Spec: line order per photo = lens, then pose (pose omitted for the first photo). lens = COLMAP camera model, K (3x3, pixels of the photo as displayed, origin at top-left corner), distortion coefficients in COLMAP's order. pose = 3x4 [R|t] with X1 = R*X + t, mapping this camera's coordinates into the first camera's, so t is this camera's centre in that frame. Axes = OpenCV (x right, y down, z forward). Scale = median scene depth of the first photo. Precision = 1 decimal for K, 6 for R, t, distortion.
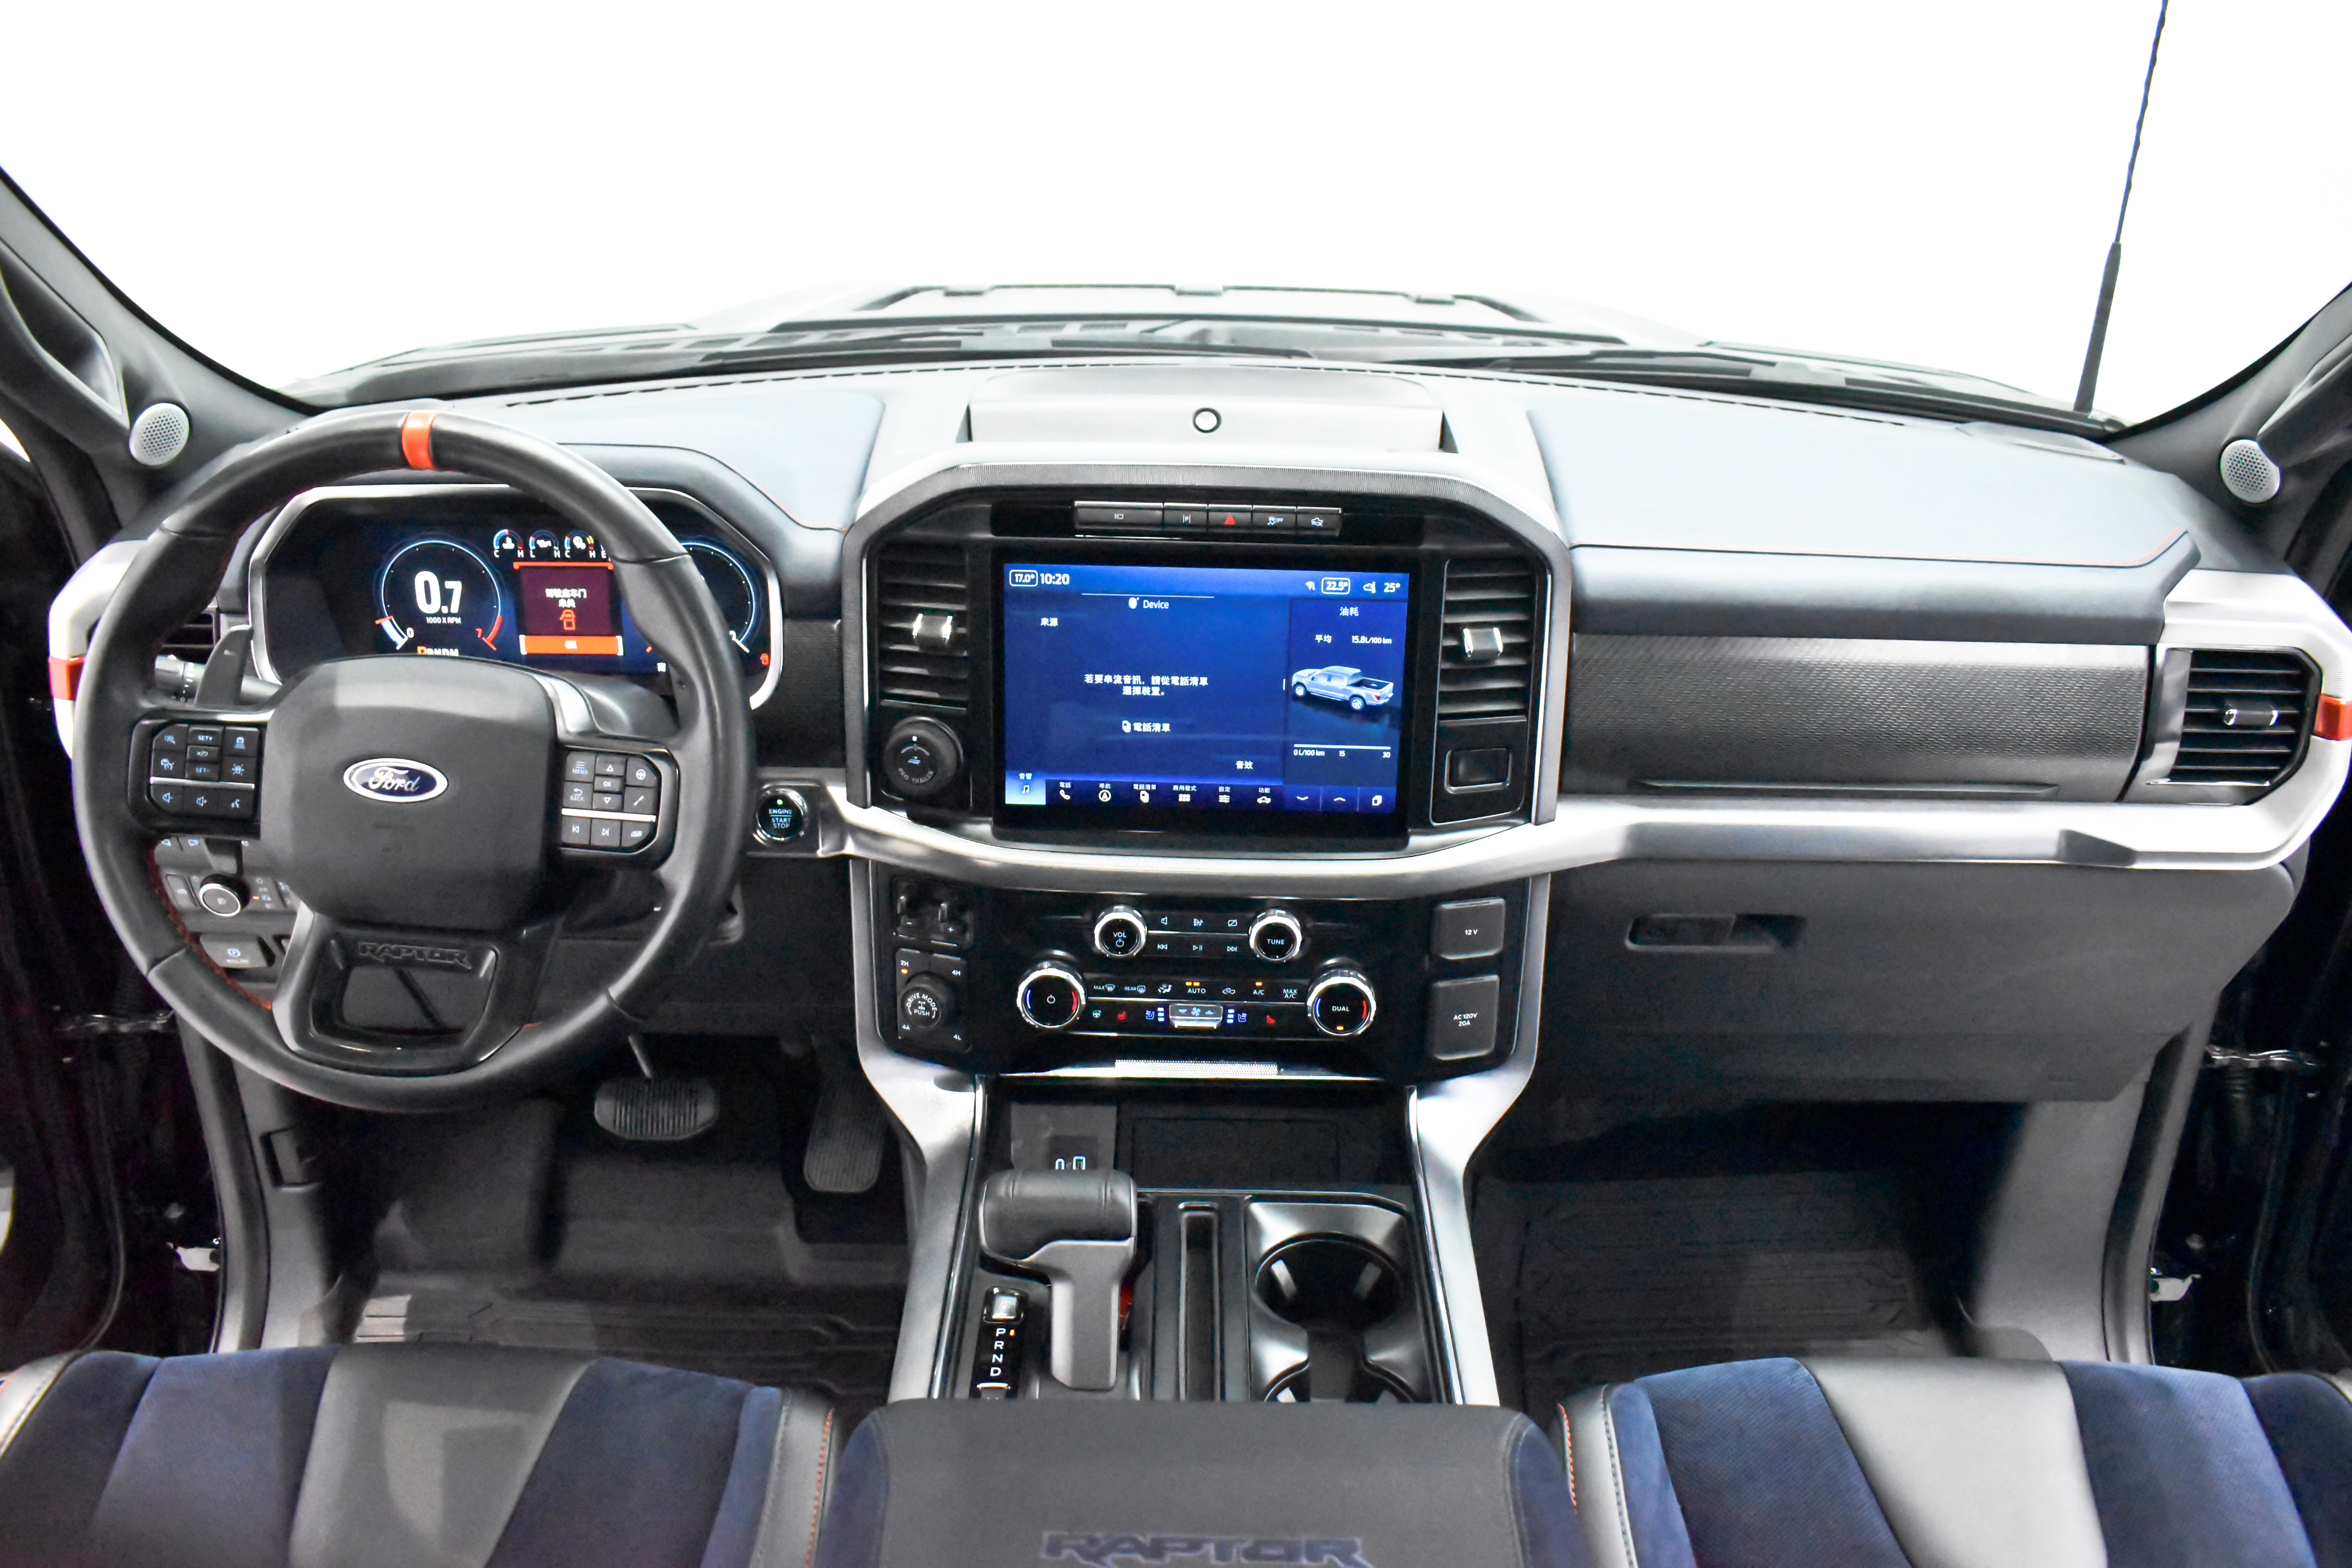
lens RADIAL K [[1927.9, 0, 1176.0], [0, 1927.9, 784.0], [0, 0, 1]] dist [-0.005107, -0.129412]
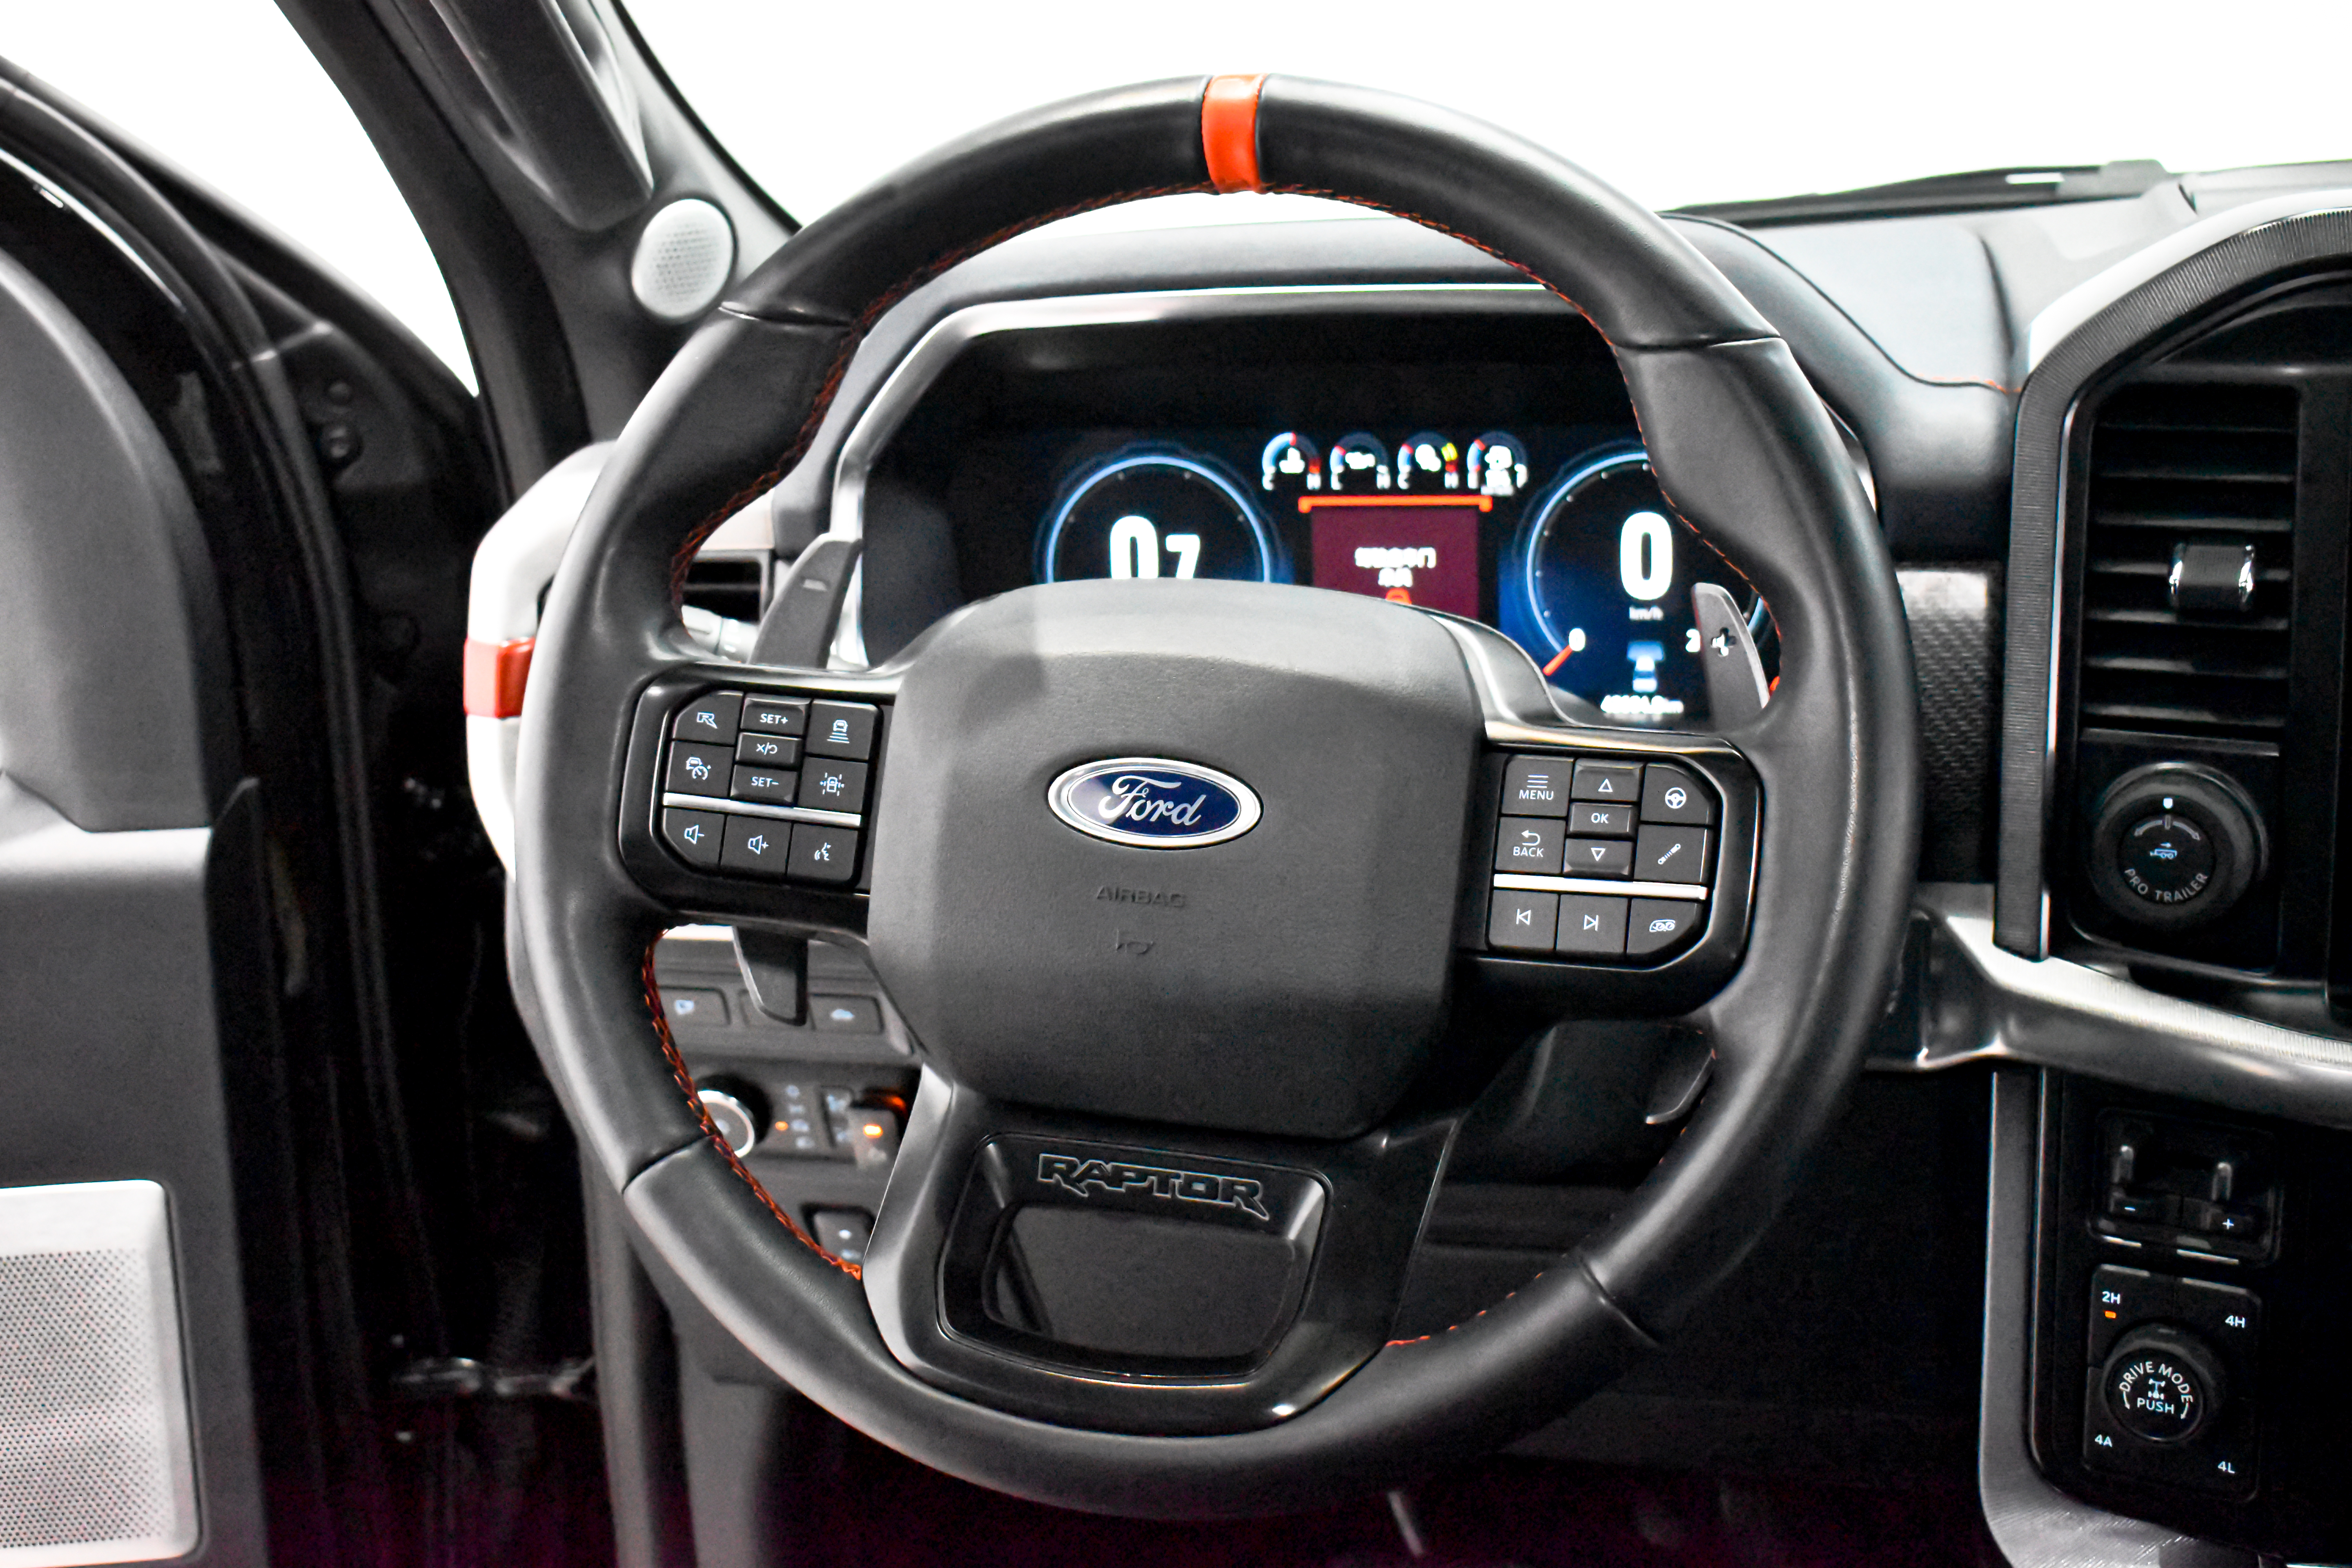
lens RADIAL K [[2966.5, 0, 1176.0], [0, 2966.5, 784.0], [0, 0, 1]] dist [-0.136959, 0.033073]
pose [[0.964248, 0.016272, -0.264502, -0.183271], [-0.055230, 0.988535, -0.140528, 0.086043], [0.259182, 0.150113, 0.954092, 0.264680]]
